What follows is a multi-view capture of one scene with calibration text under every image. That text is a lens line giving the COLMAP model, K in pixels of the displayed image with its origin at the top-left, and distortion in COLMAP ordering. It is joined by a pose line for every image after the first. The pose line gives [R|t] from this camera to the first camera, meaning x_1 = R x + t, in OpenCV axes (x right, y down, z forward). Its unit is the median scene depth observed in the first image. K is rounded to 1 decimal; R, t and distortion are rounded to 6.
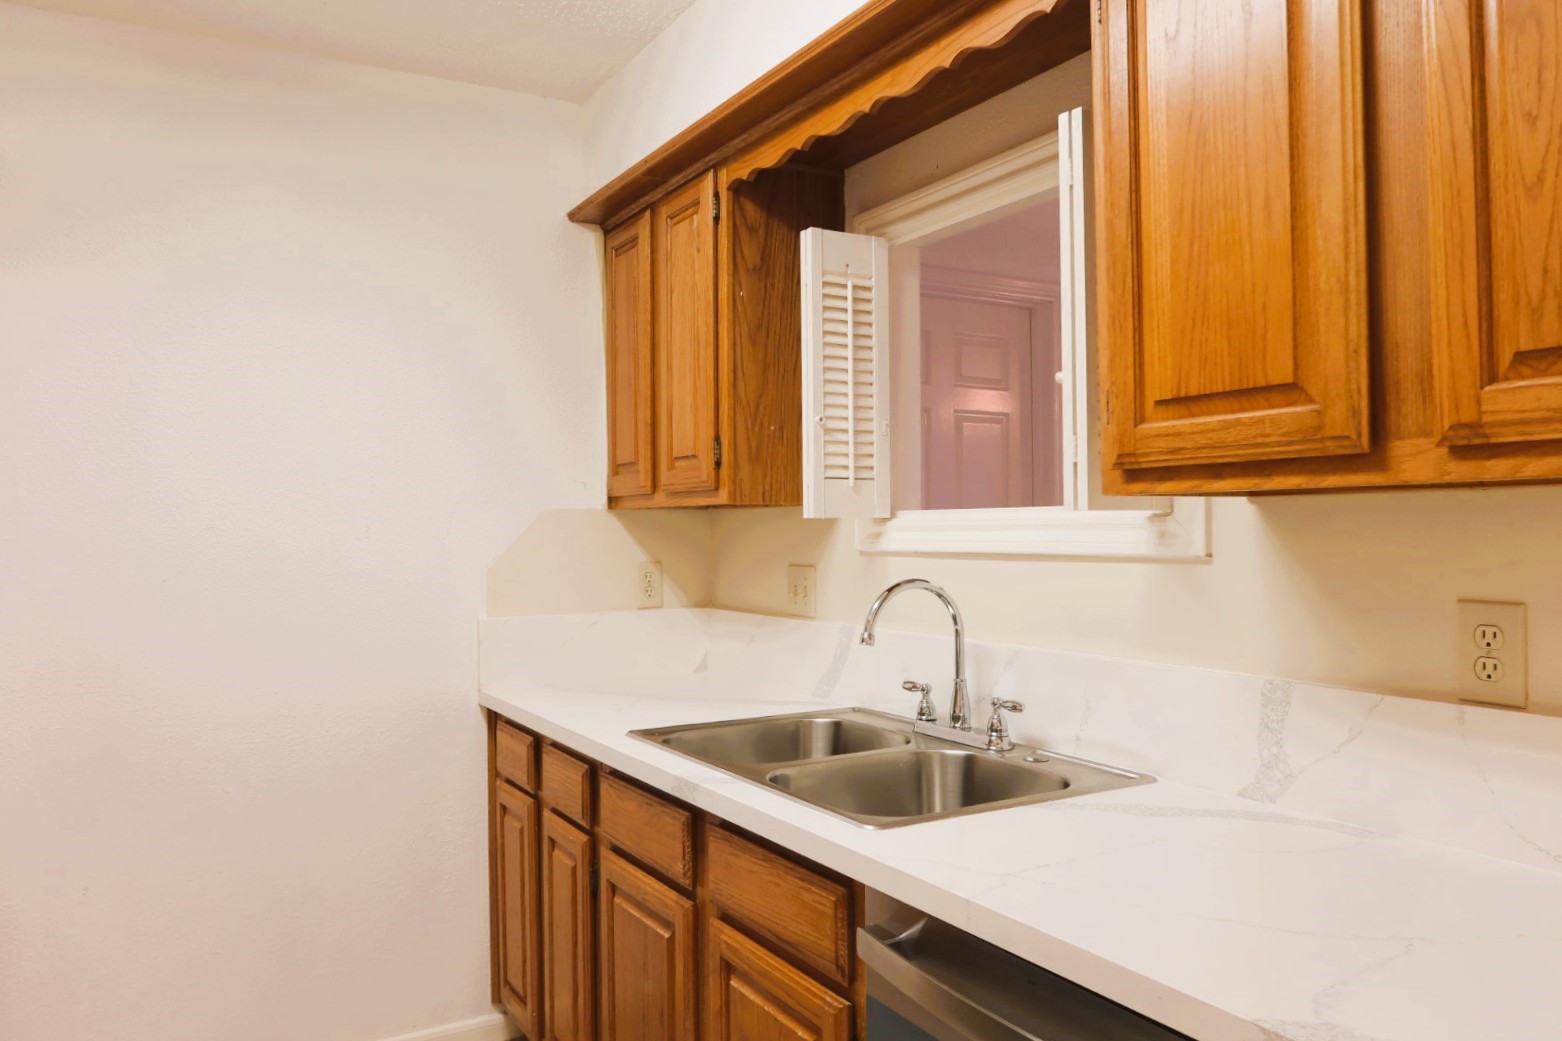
lens RADIAL K [[1102.7, 0, 756.8], [0, 1102.7, 516.5], [0, 0, 1]] dist [-0.034033, 0.010795]
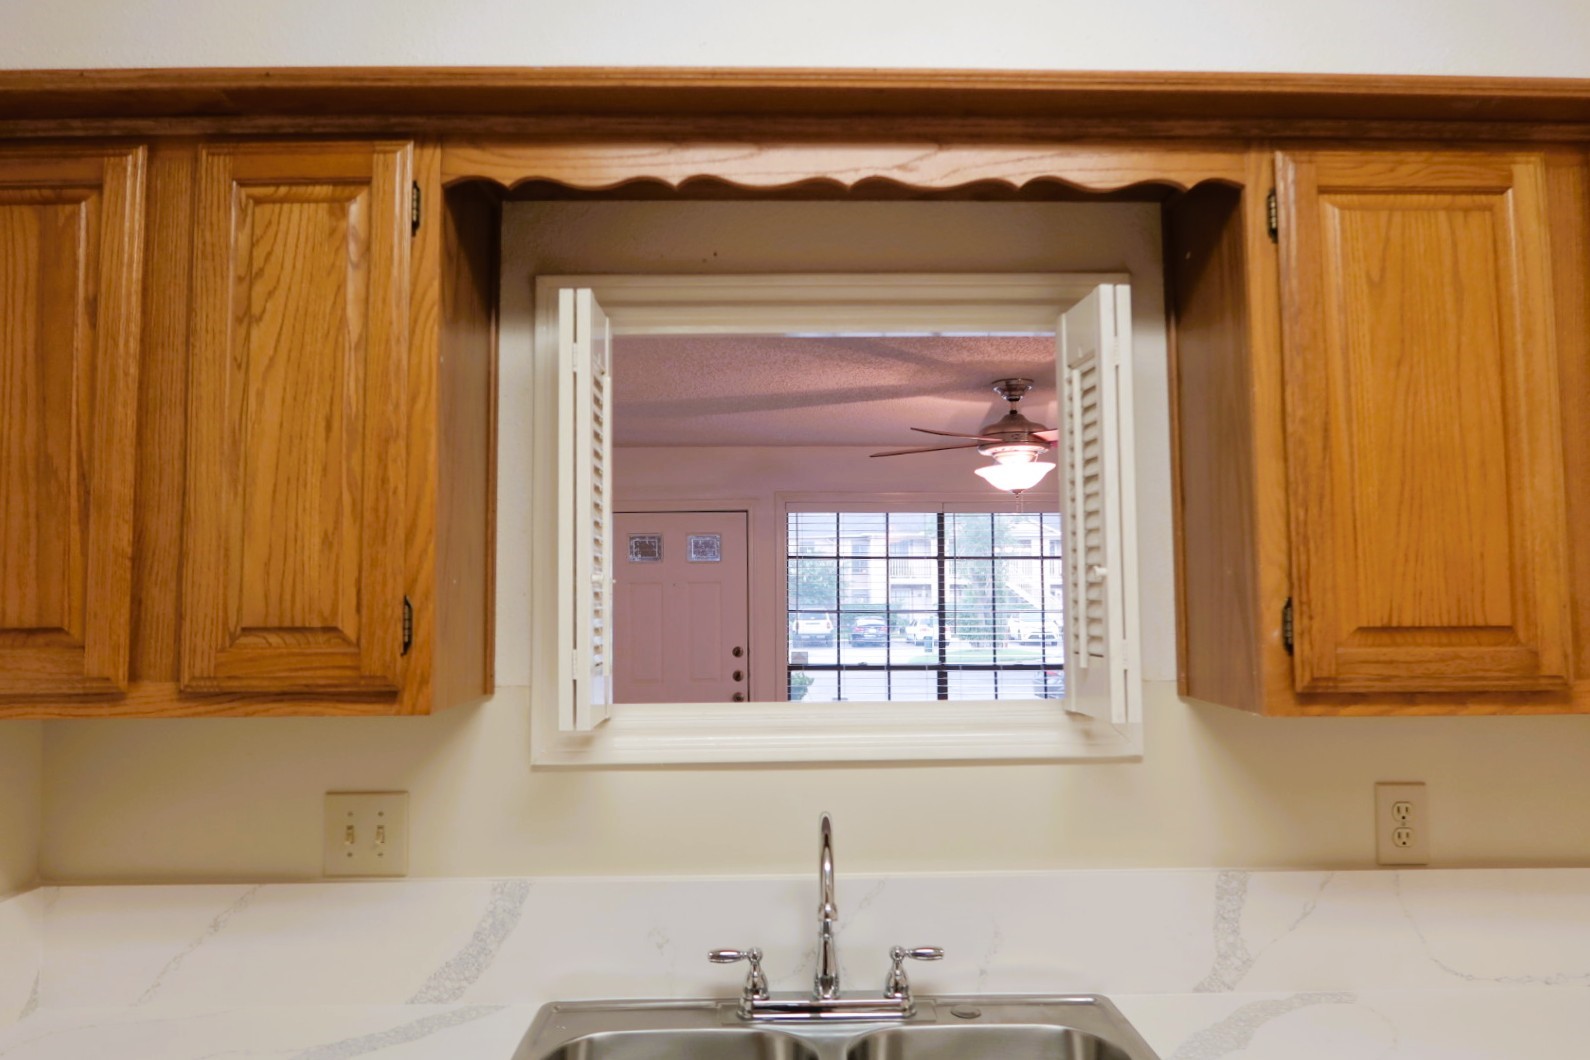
lens RADIAL K [[1091.6, 0, 795.0], [0, 1091.6, 530.0], [0, 0, 1]] dist [-0.002638, 0.001492]
pose [[0.478662, 0.058830, 0.876026, -0.737430], [-0.004619, 0.997908, -0.064491, -0.121481], [-0.877987, 0.026823, 0.477932, 0.927184]]
